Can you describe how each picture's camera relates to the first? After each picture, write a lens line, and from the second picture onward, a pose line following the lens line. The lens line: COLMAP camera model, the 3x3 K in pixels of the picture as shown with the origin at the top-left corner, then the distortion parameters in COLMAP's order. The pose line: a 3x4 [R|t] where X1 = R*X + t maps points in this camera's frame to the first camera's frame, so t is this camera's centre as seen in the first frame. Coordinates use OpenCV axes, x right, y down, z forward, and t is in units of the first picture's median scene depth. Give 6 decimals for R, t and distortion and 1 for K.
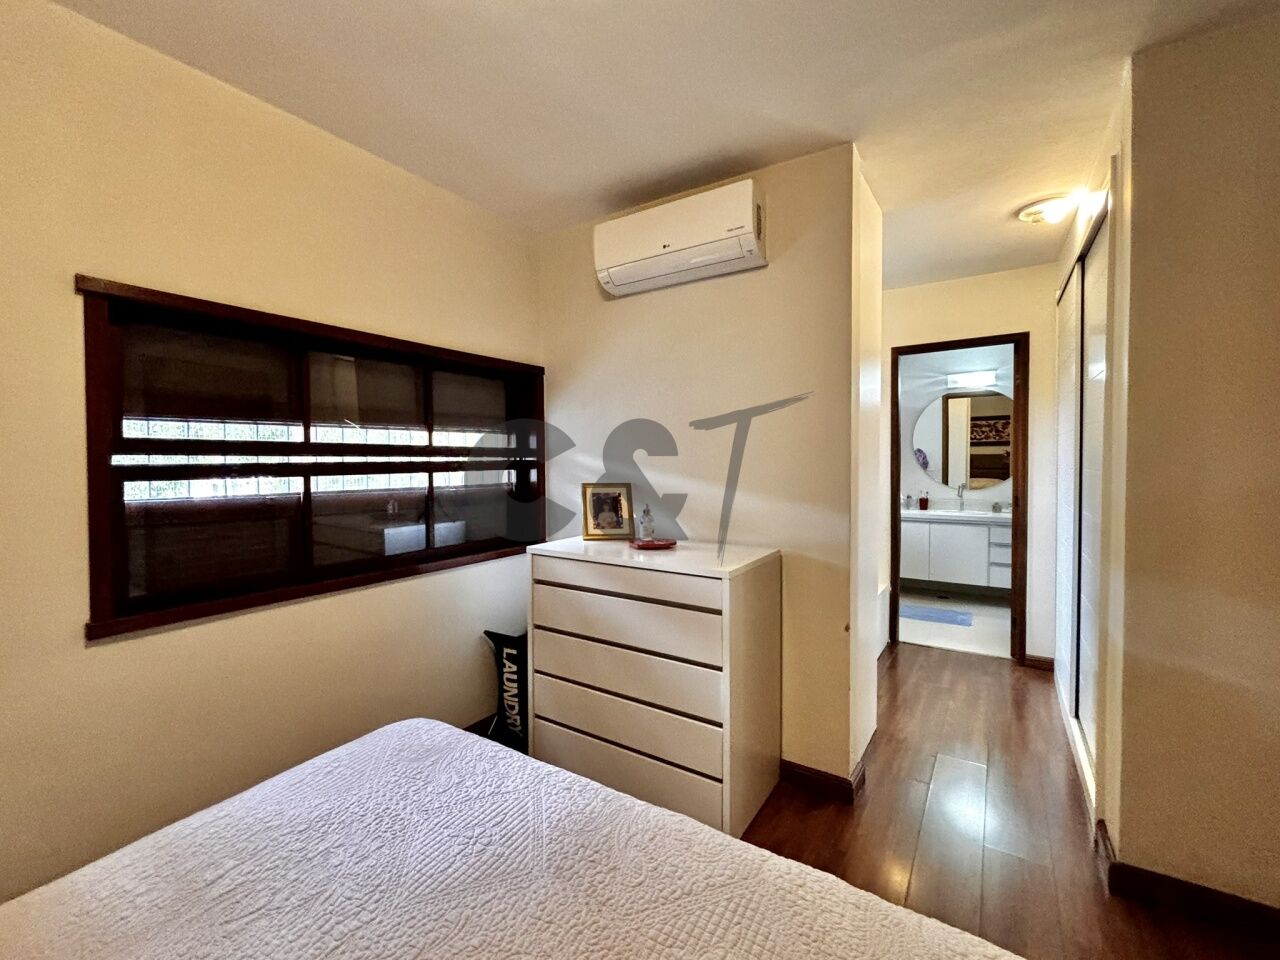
lens RADIAL K [[529.4, 0, 640.0], [0, 529.4, 480.0], [0, 0, 1]] dist [-0.001203, -0.000063]
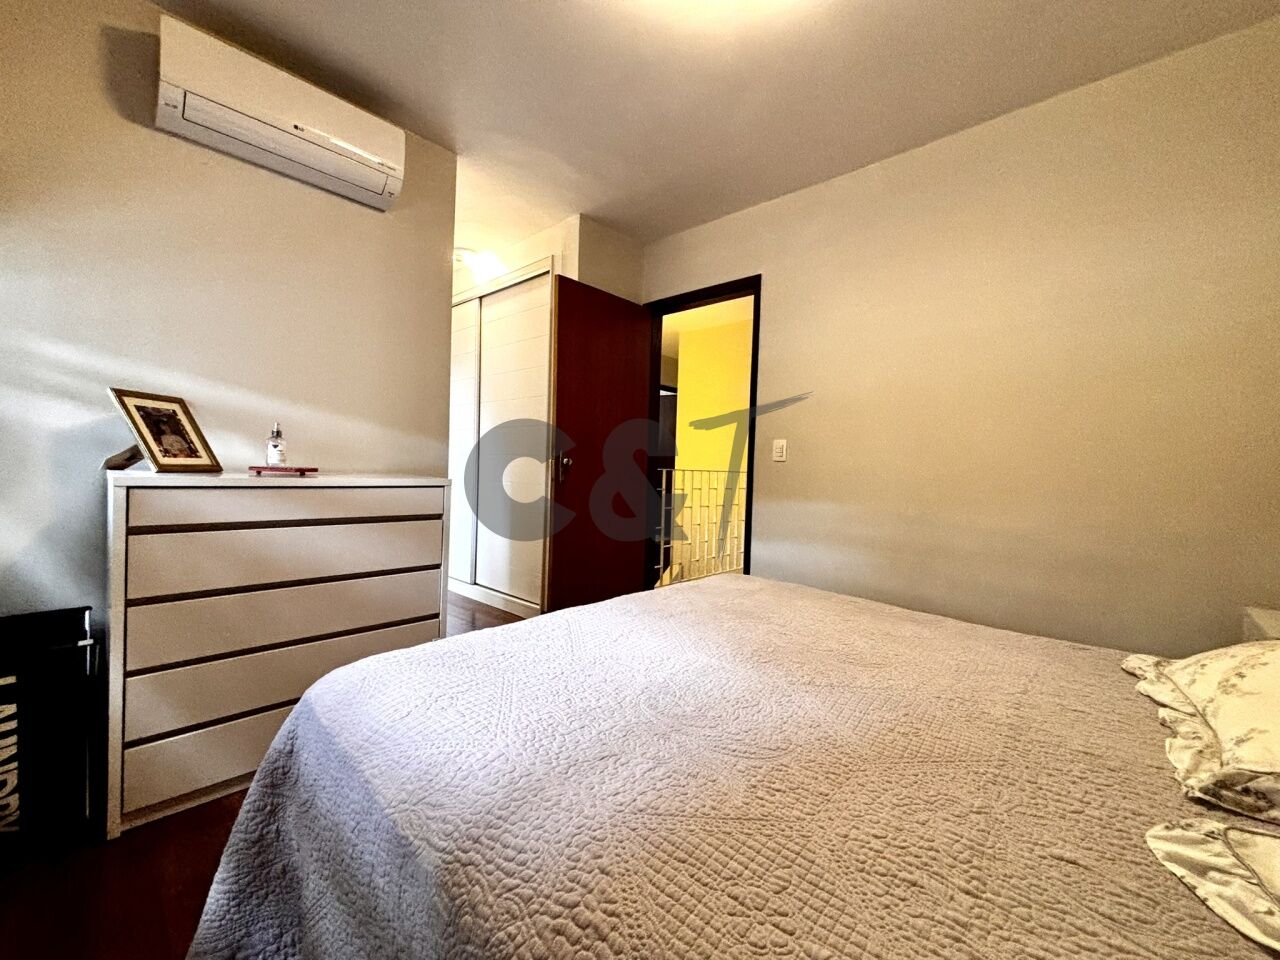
lens RADIAL K [[529.4, 0, 640.0], [0, 529.4, 480.0], [0, 0, 1]] dist [-0.001203, -0.000063]
pose [[0.179360, -0.009036, 0.983742, -0.650069], [0.005831, 0.999950, 0.008121, 0.120185], [-0.983766, 0.004280, 0.179404, 0.267493]]
